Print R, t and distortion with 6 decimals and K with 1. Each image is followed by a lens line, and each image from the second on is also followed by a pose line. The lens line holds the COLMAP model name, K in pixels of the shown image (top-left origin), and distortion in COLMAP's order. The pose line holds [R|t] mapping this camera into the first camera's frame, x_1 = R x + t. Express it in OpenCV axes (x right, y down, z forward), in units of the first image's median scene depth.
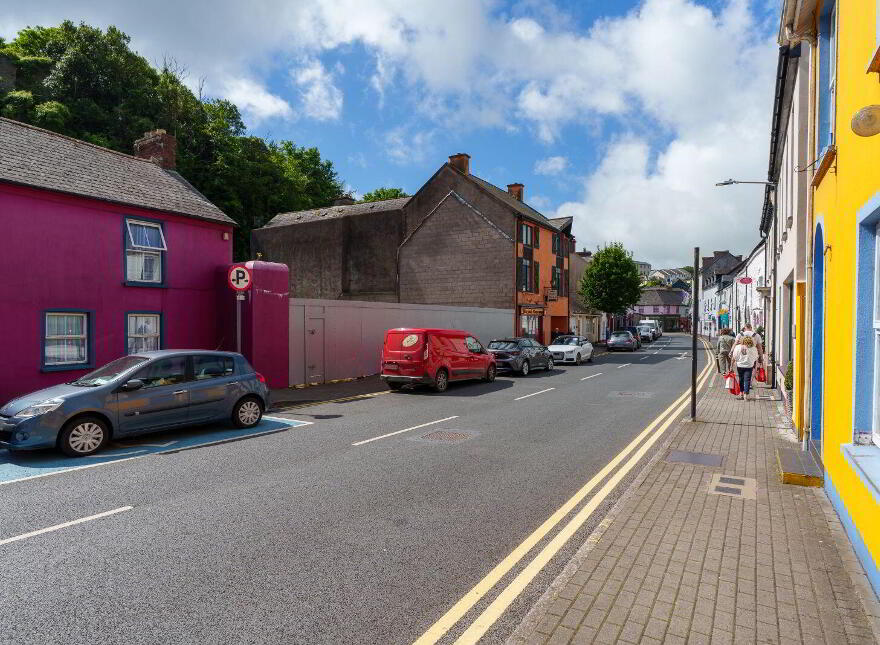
lens RADIAL K [[514.9, 0, 440.6], [0, 514.9, 322.9], [0, 0, 1]] dist [-0.002058, 0.001949]
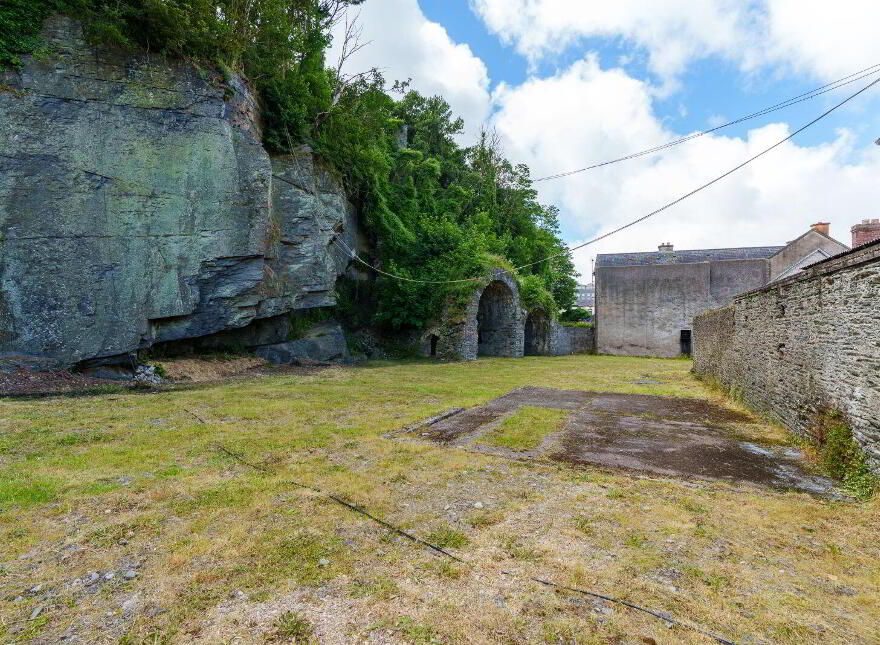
lens RADIAL K [[433.7, 0, 441.1], [0, 433.7, 328.7], [0, 0, 1]] dist [-0.011157, 0.004522]
pose [[0.995114, 0.014087, 0.097726, -1.047942], [-0.013711, 0.999896, -0.004518, -0.019953], [-0.097780, 0.003156, 0.995203, -0.054770]]
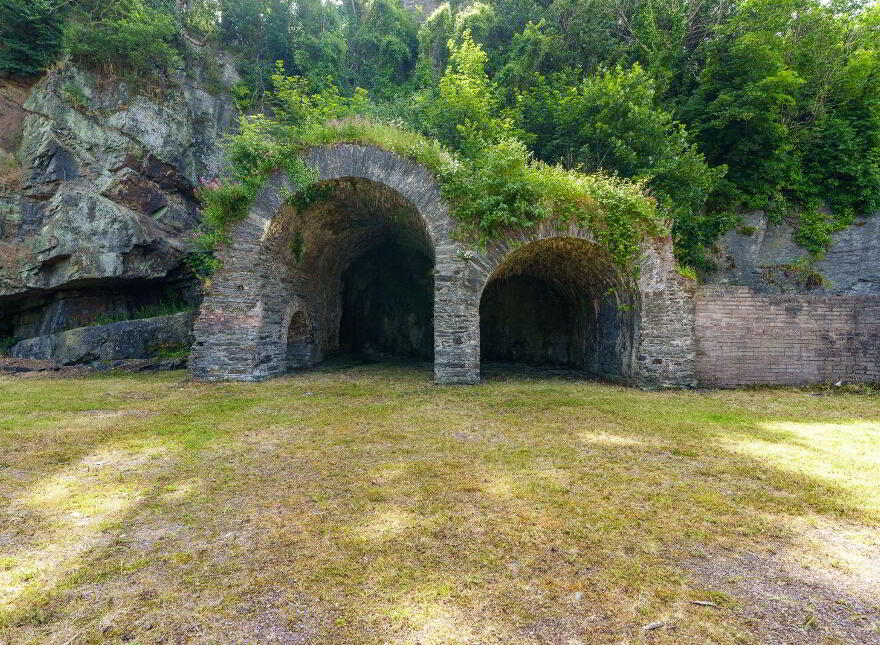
lens RADIAL K [[433.7, 0, 438.2], [0, 433.7, 326.4], [0, 0, 1]] dist [-0.011157, 0.004522]
pose [[0.709433, -0.006560, -0.704742, -0.490833], [-0.003655, 0.999909, -0.012986, -0.001501], [0.704763, 0.011789, 0.709345, 0.714754]]
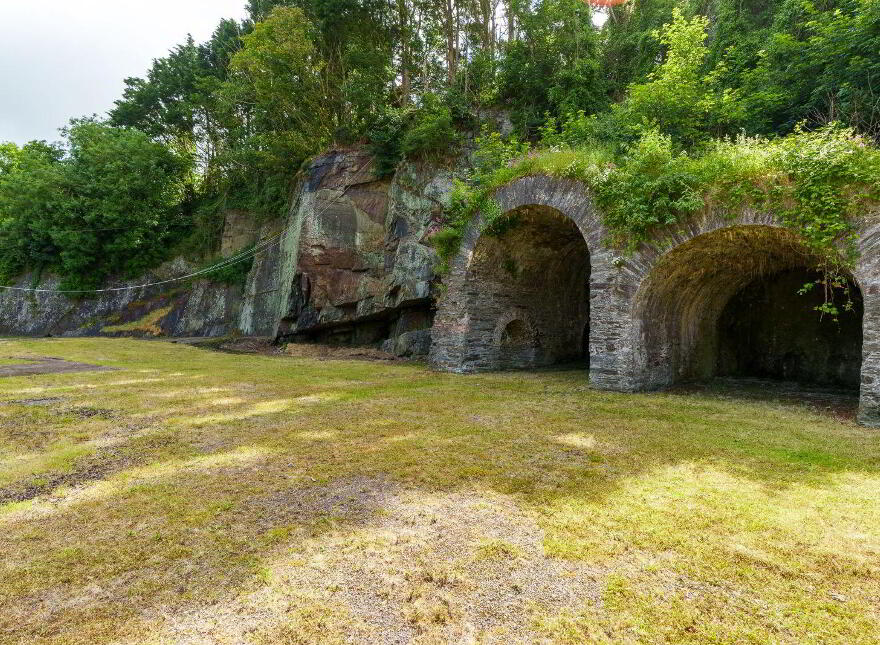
lens RADIAL K [[433.7, 0, 439.4], [0, 433.7, 325.1], [0, 0, 1]] dist [-0.011157, 0.004522]
pose [[-0.004272, -0.022880, -0.999729, -0.365966], [-0.018201, 0.999574, -0.022799, -0.002015], [0.999825, 0.018098, -0.004686, 0.847831]]
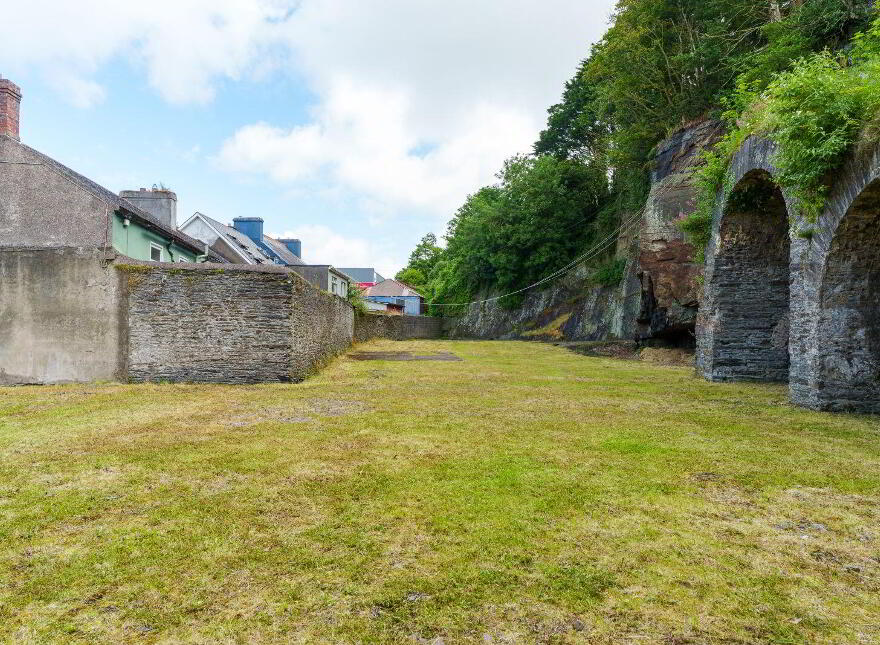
lens RADIAL K [[514.9, 0, 438.3], [0, 514.9, 324.5], [0, 0, 1]] dist [-0.002058, 0.001949]
pose [[-0.812297, -0.025292, -0.582695, -0.356554], [-0.019801, 0.999679, -0.015788, 0.000561], [0.582908, -0.001286, -0.812537, 1.130744]]
